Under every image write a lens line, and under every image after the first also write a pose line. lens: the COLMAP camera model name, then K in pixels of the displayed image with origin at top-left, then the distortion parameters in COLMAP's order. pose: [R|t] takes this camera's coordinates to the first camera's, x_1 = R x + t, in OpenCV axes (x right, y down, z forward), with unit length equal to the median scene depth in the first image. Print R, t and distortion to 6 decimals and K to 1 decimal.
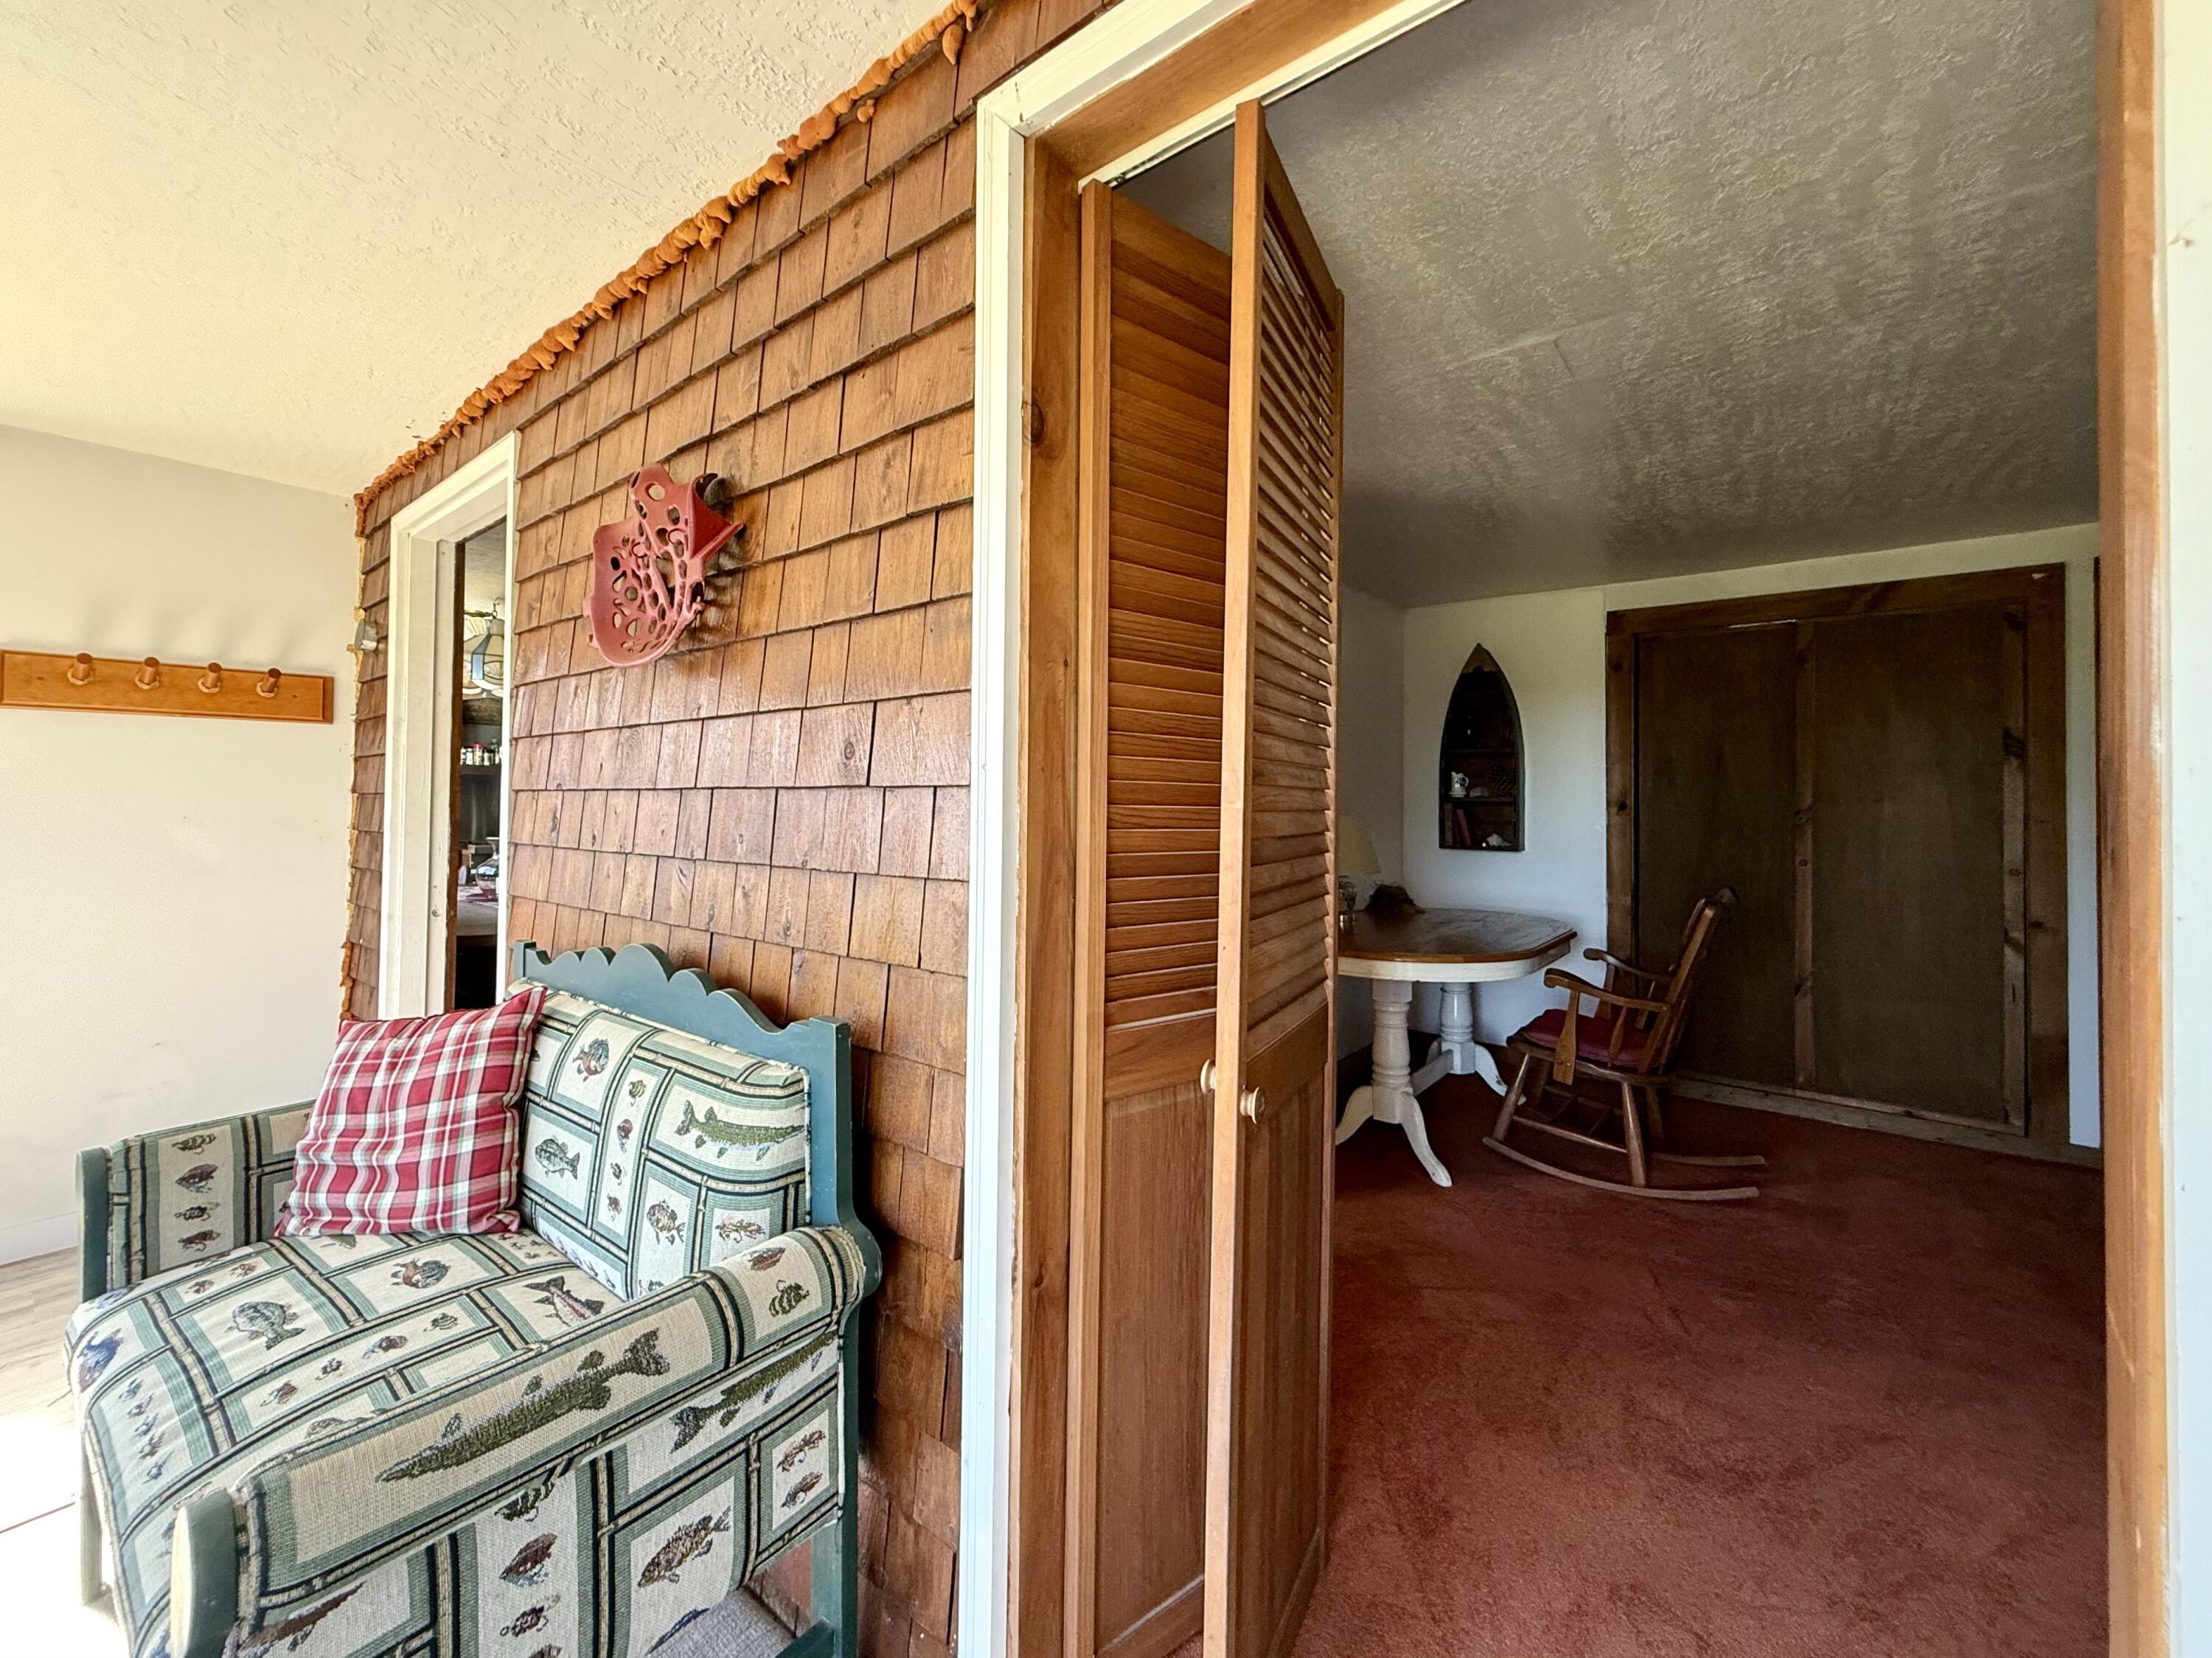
lens RADIAL K [[901.6, 0, 1106.2], [0, 901.6, 789.1], [0, 0, 1]] dist [0.000617, 0.000308]
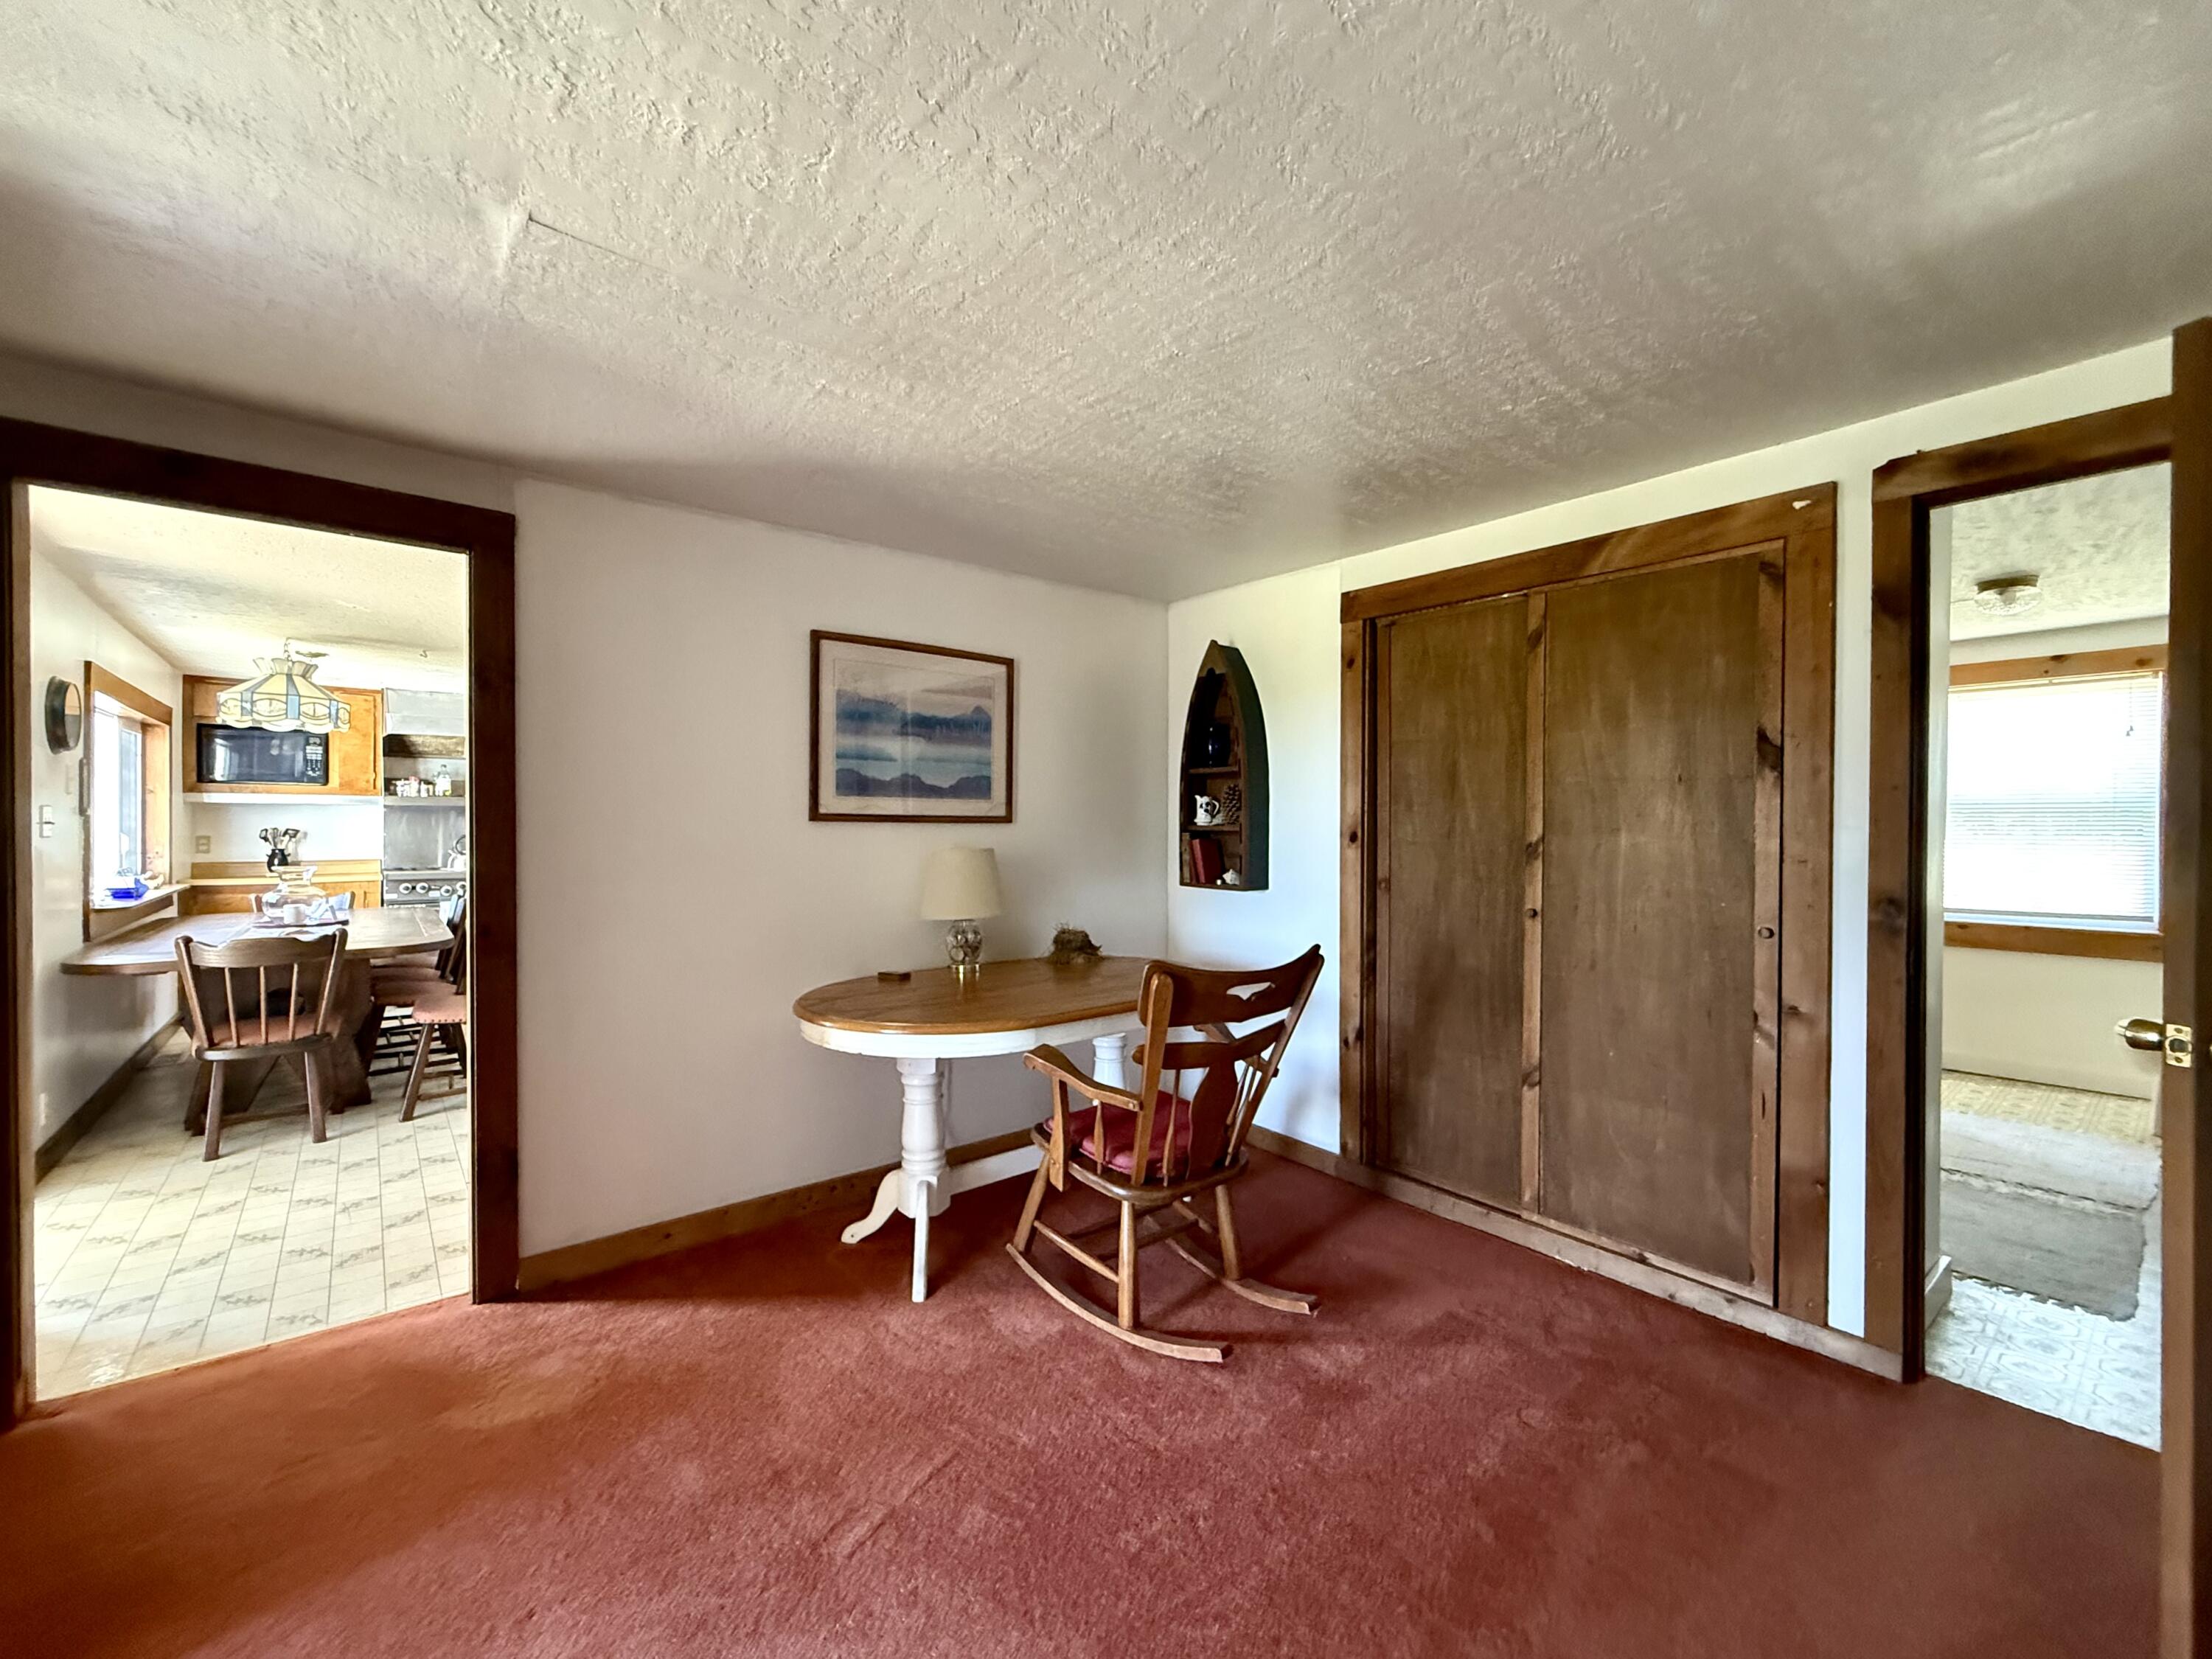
lens RADIAL K [[908.2, 0, 1124.6], [0, 908.2, 836.8], [0, 0, 1]] dist [-0.001399, -0.000539]
pose [[0.979650, -0.001165, -0.200708, 0.658260], [0.006775, 0.999605, 0.027268, -0.005491], [0.200597, -0.028073, 0.979271, 0.212035]]
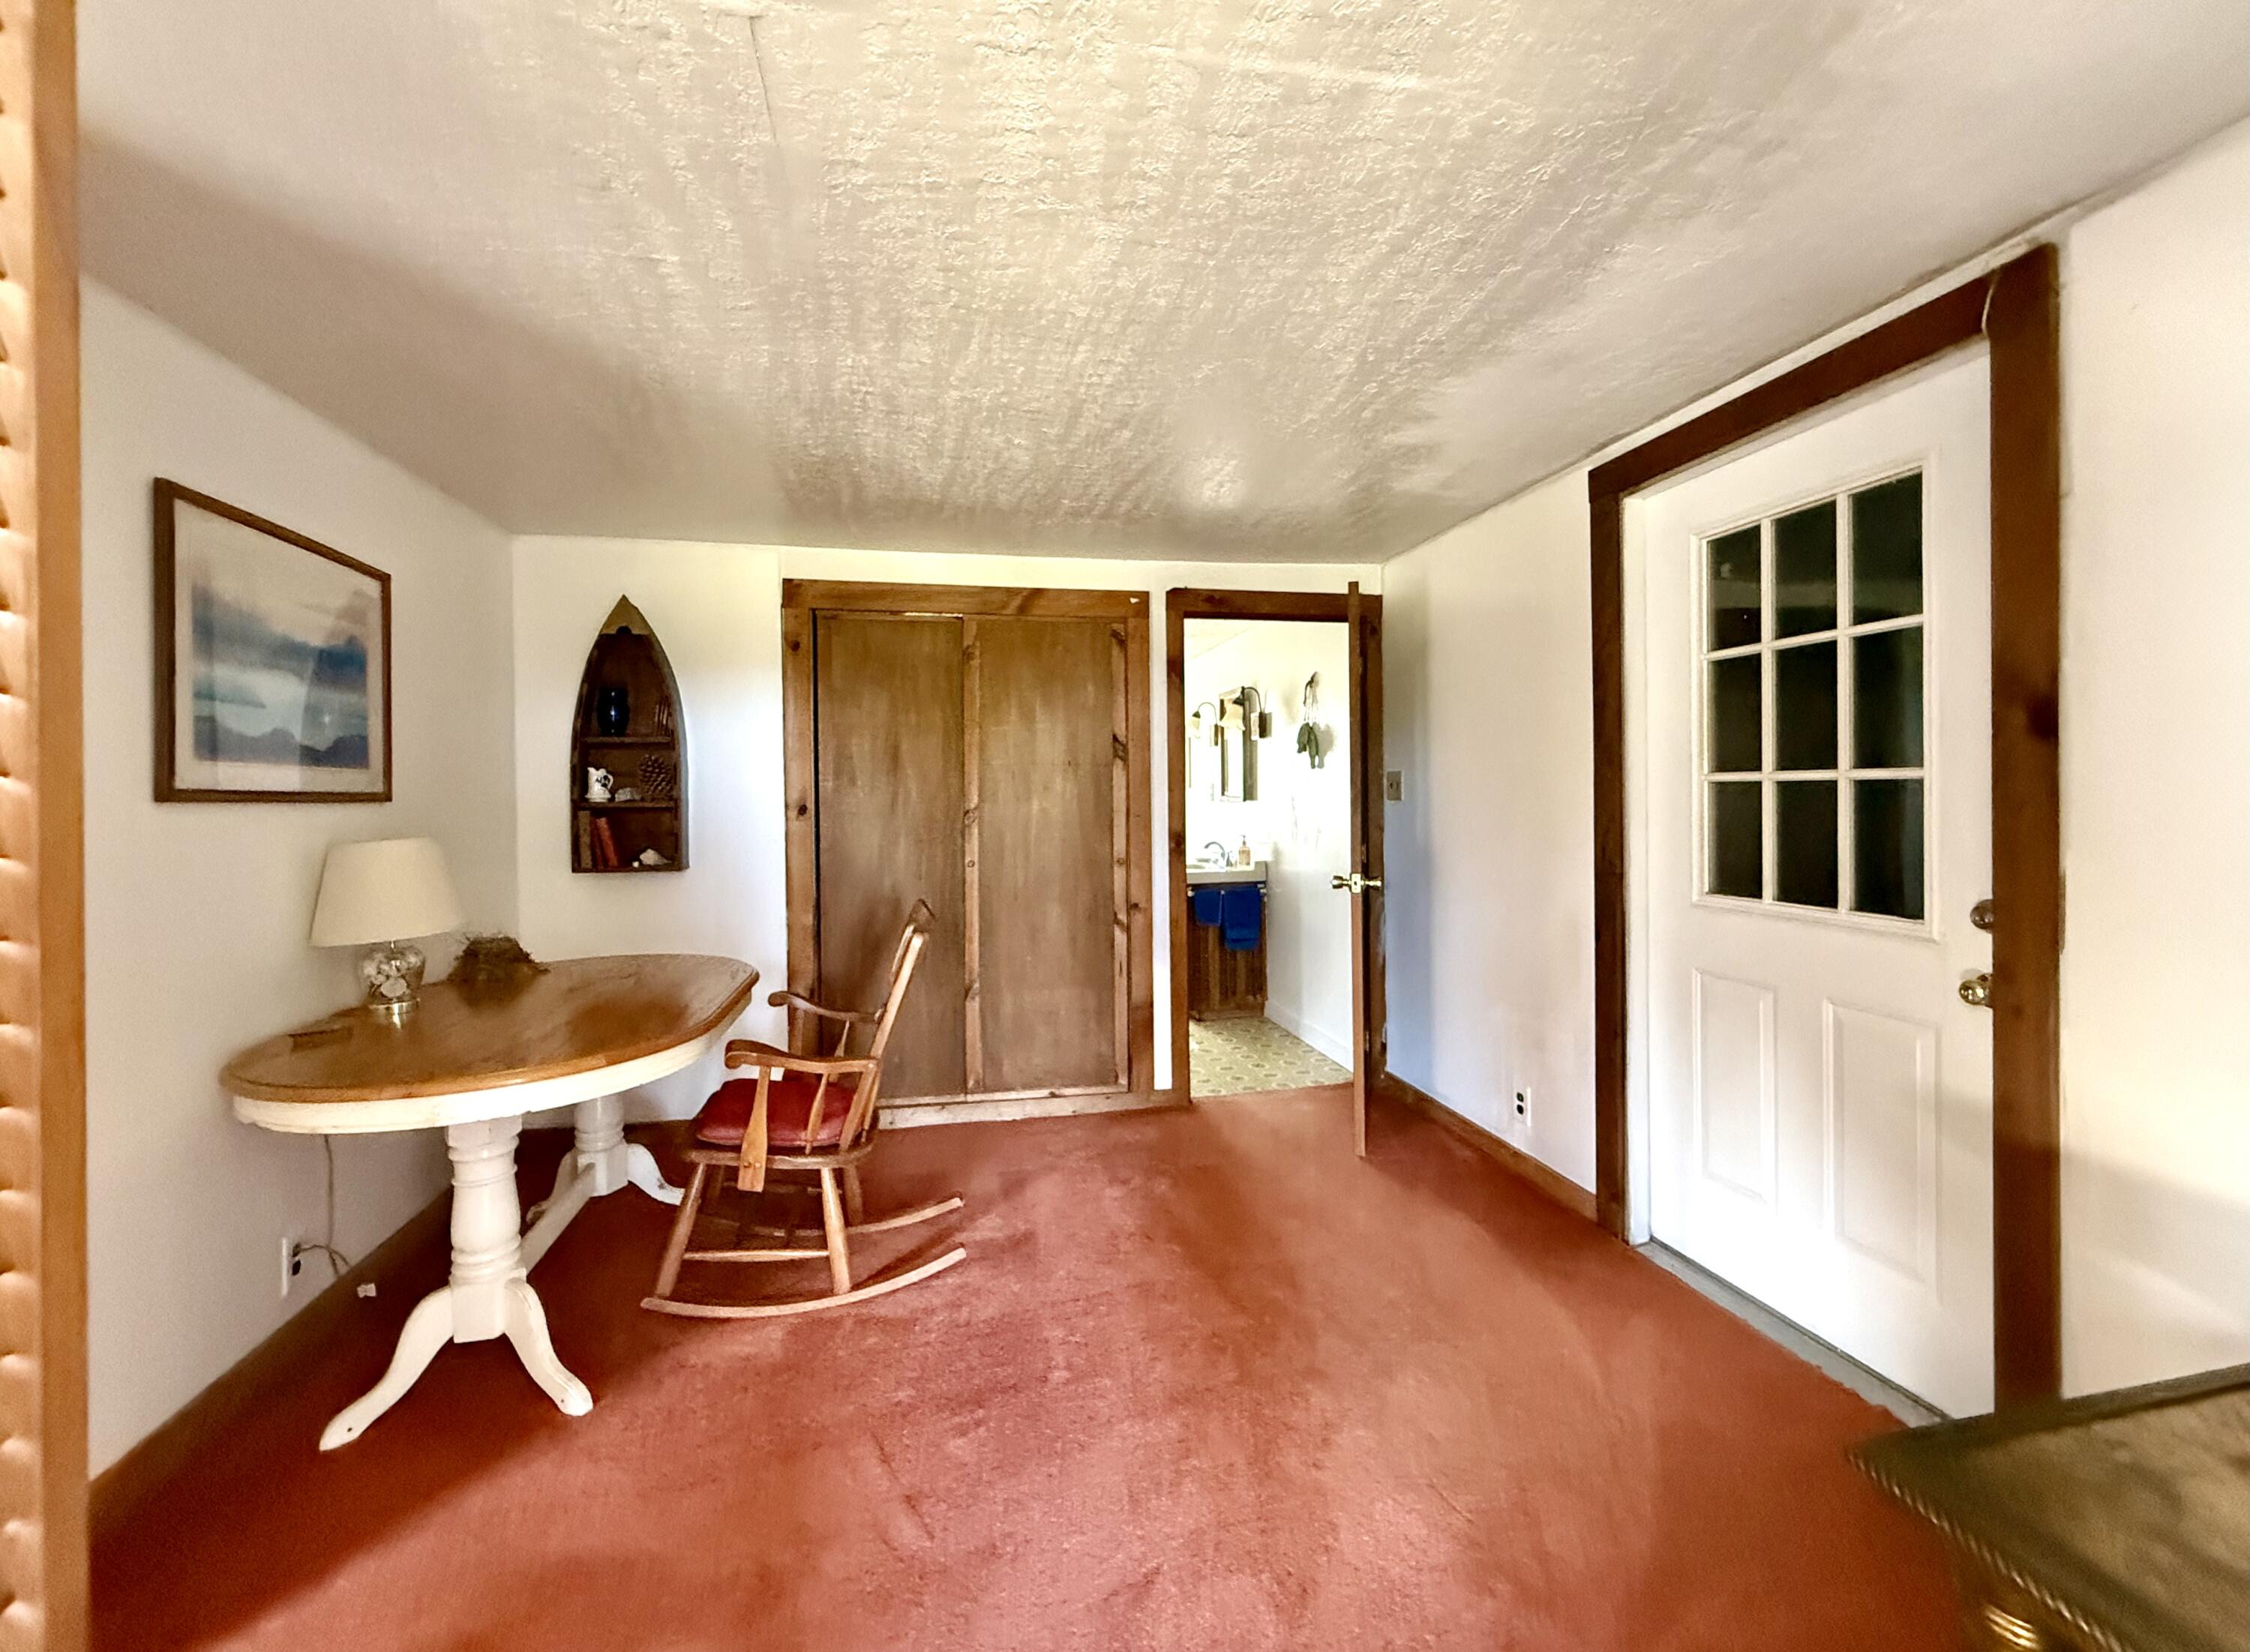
lens RADIAL K [[931.9, 0, 1103.2], [0, 931.9, 799.3], [0, 0, 1]] dist [0.000545, -0.000059]
pose [[0.650007, -0.018793, 0.759696, 0.108151], [0.004890, 0.999777, 0.020548, -0.009190], [-0.759913, -0.009641, 0.649954, 0.259566]]
